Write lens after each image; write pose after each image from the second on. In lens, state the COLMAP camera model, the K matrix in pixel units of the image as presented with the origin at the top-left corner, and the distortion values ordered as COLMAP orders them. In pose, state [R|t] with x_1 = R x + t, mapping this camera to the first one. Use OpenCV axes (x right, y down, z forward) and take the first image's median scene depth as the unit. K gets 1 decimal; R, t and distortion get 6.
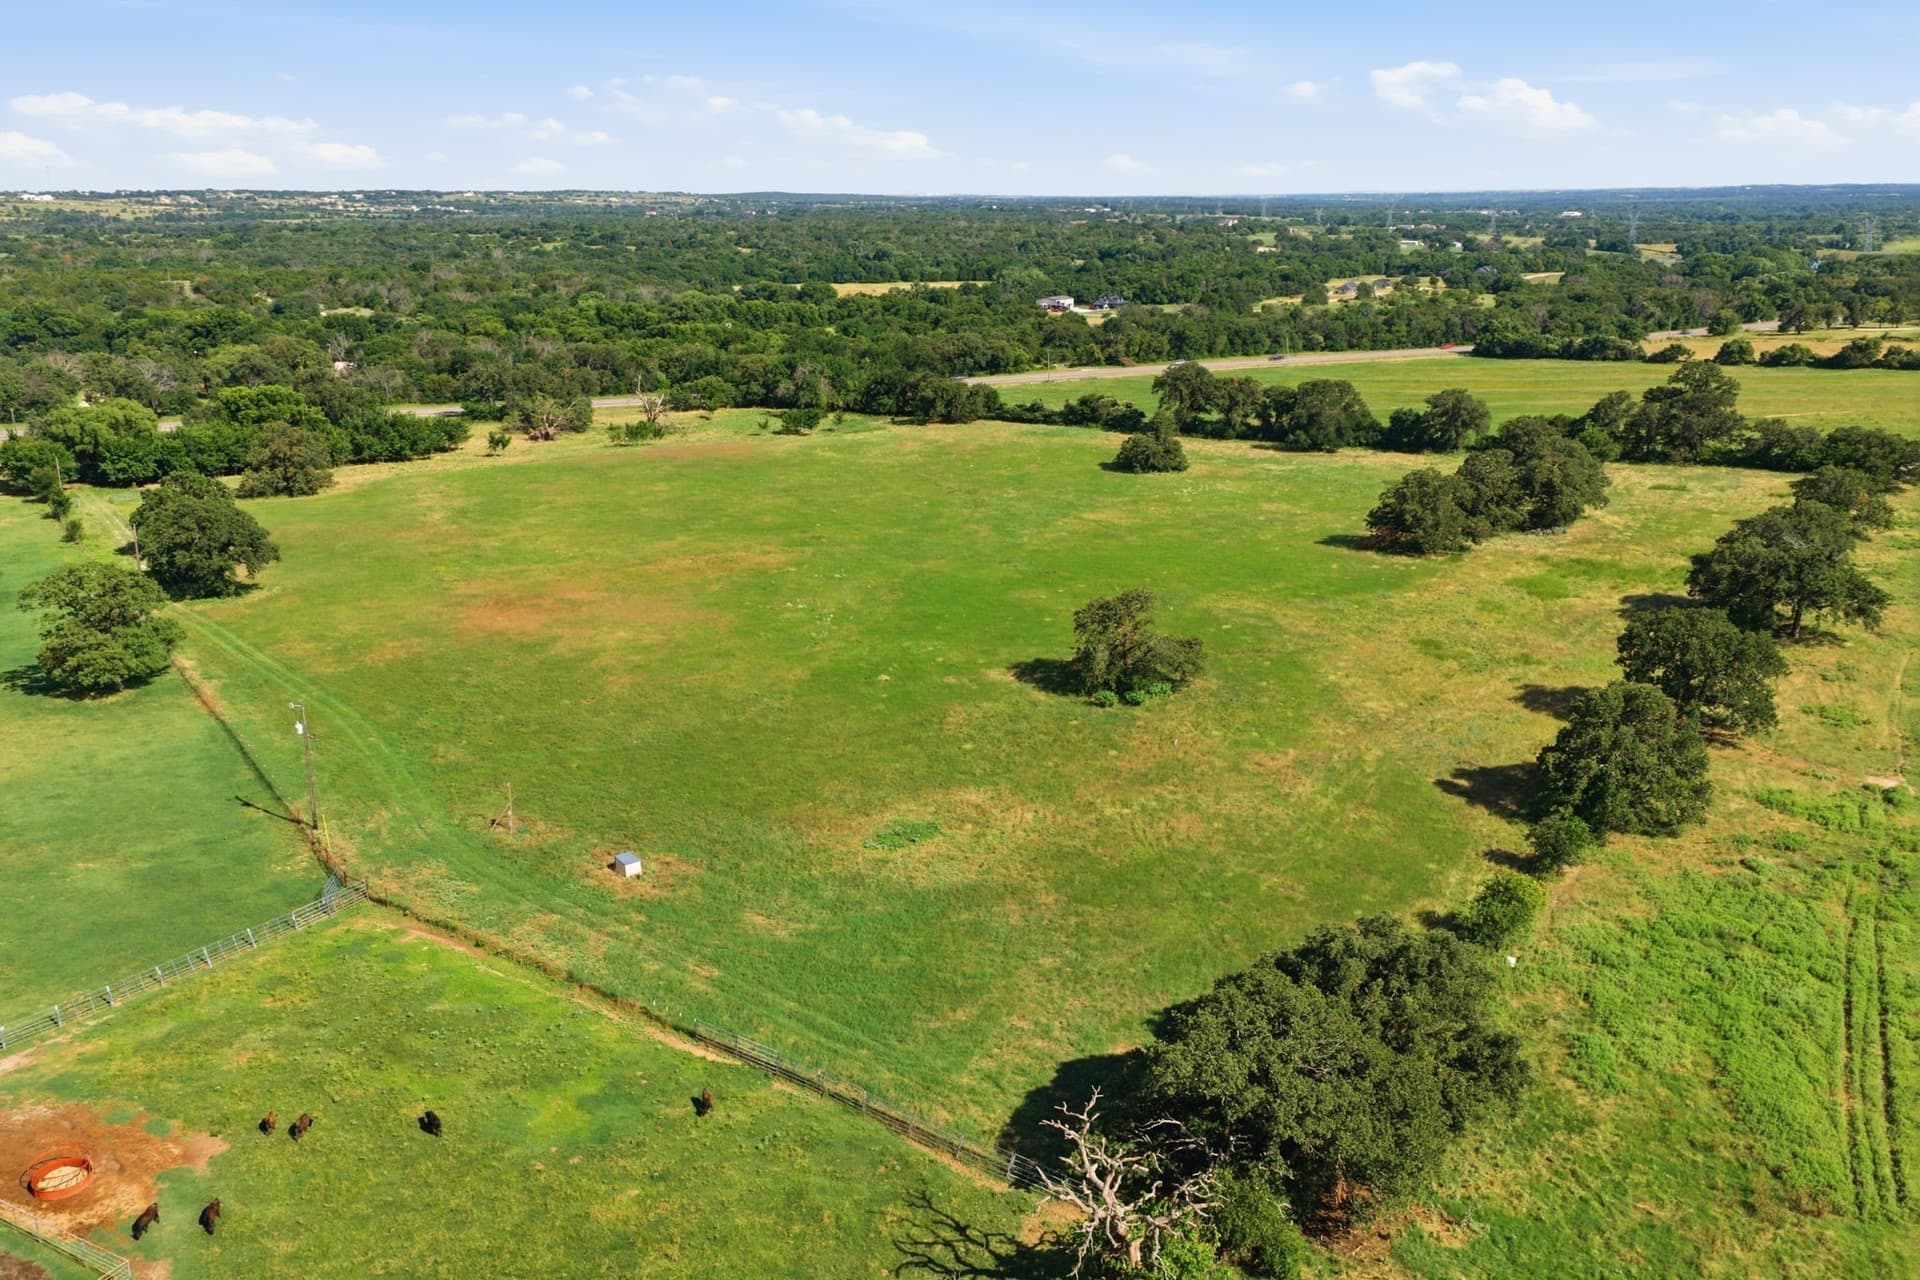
lens RADIAL K [[1579.8, 0, 966.3], [0, 1579.8, 646.1], [0, 0, 1]] dist [0.014029, -0.007936]
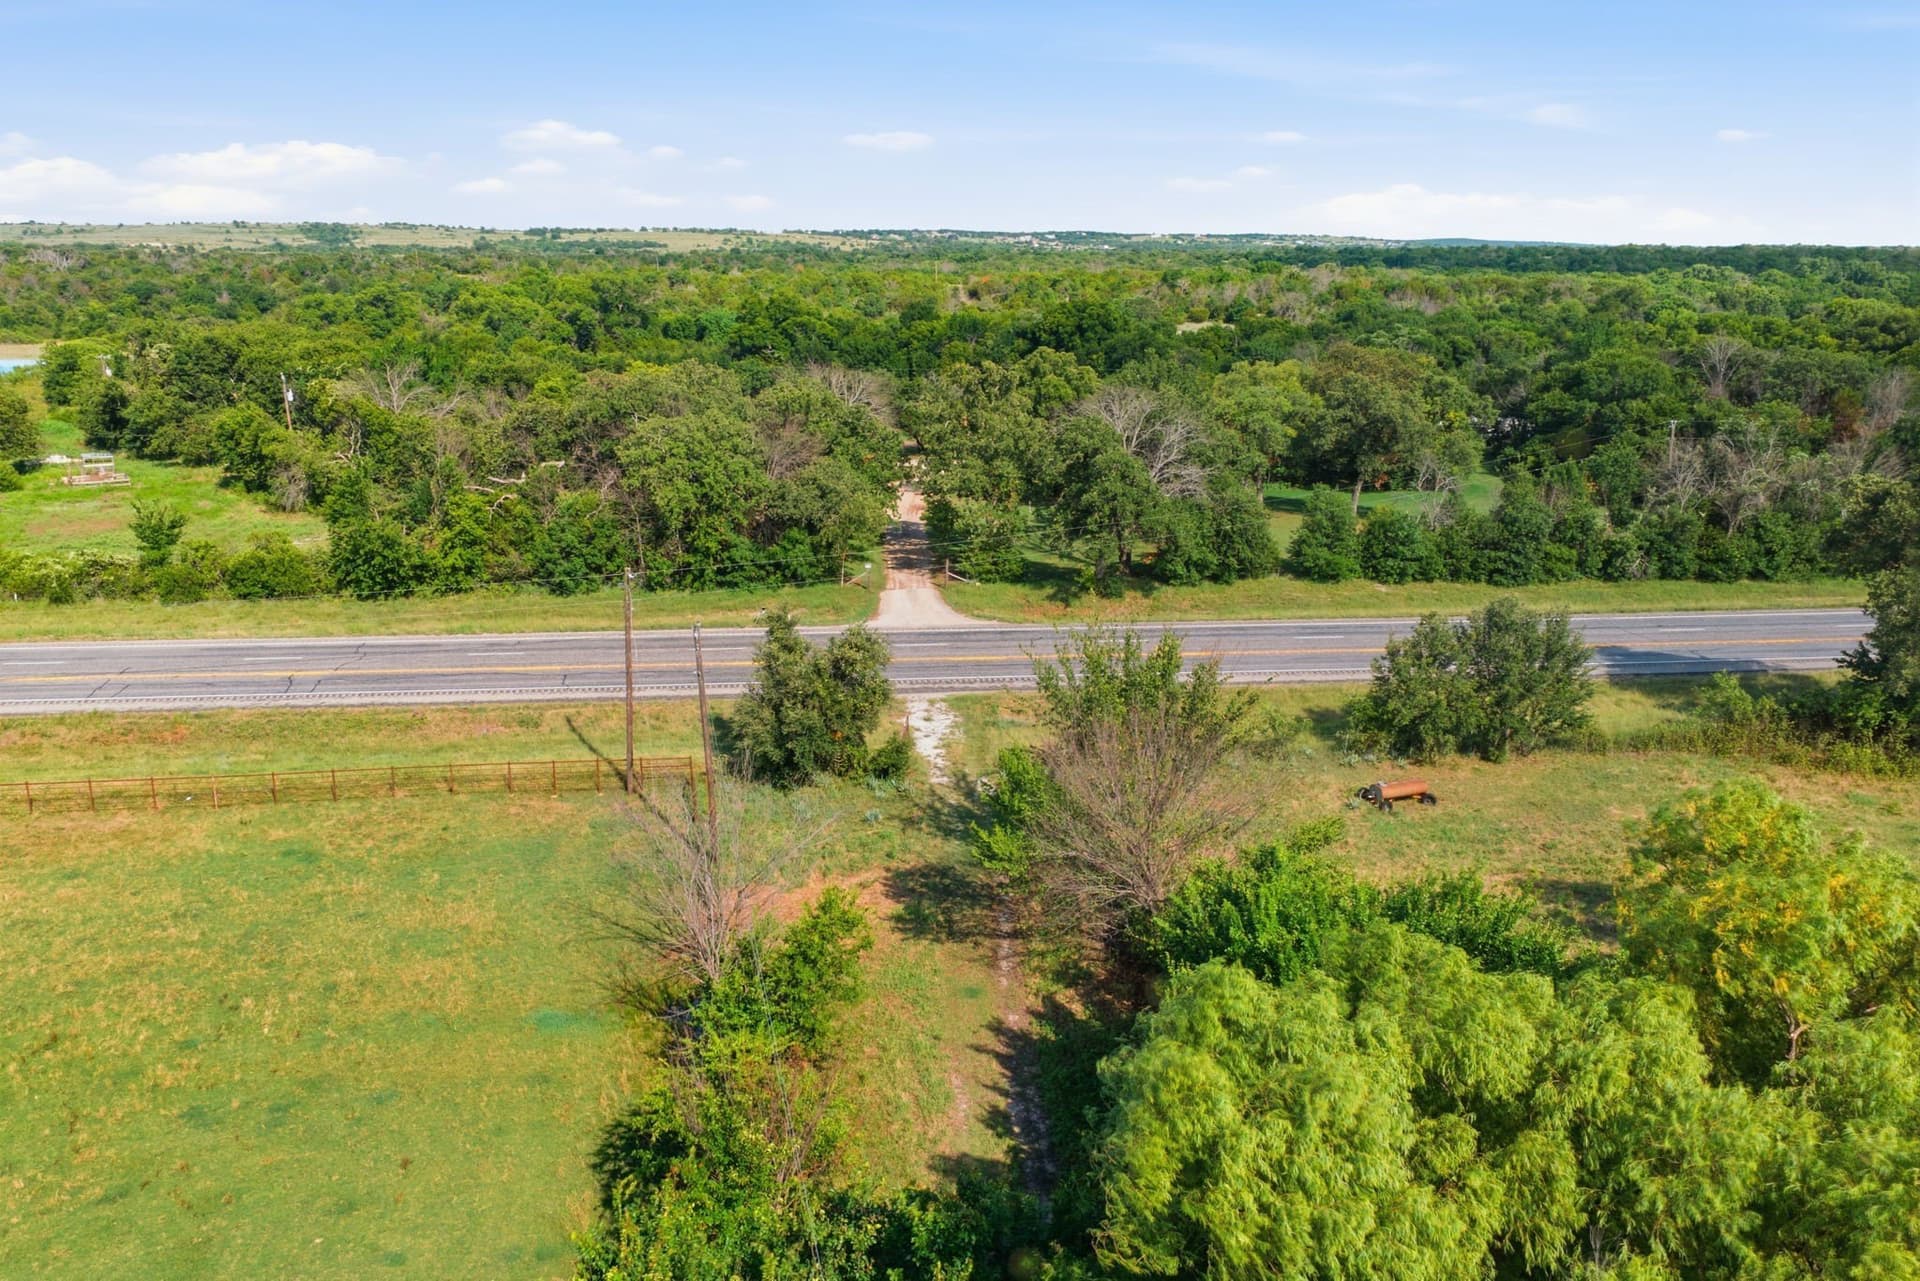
lens RADIAL K [[1579.8, 0, 966.3], [0, 1579.8, 646.6], [0, 0, 1]] dist [0.014029, -0.007936]
pose [[0.925012, 0.097982, -0.367085, -0.051733], [-0.109486, 0.993932, -0.010593, -0.015227], [0.363820, 0.049990, 0.930127, 0.086116]]
